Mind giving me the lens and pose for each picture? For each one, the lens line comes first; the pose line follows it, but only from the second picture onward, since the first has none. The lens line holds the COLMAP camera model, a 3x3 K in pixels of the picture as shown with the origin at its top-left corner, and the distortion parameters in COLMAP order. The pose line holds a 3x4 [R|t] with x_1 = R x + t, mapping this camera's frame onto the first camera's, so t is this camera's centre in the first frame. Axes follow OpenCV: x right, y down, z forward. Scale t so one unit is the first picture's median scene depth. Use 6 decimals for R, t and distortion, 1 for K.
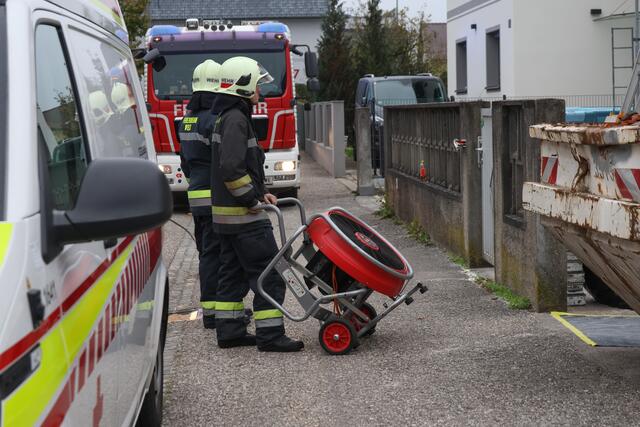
lens RADIAL K [[1390.4, 0, 344.9], [0, 1390.4, 213.1], [0, 0, 1]] dist [0.022445, 0.075098]
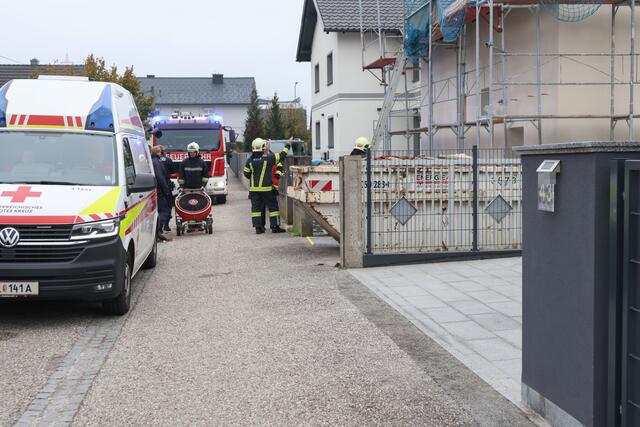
lens RADIAL K [[790.4, 0, 320.0], [0, 790.4, 213.5], [0, 0, 1]] dist [0.041845, 0.032809]
pose [[0.997790, 0.004870, 0.066272, 0.029690], [-0.004756, 0.999987, -0.001889, 0.011891], [-0.066281, 0.001570, 0.997800, -0.200836]]
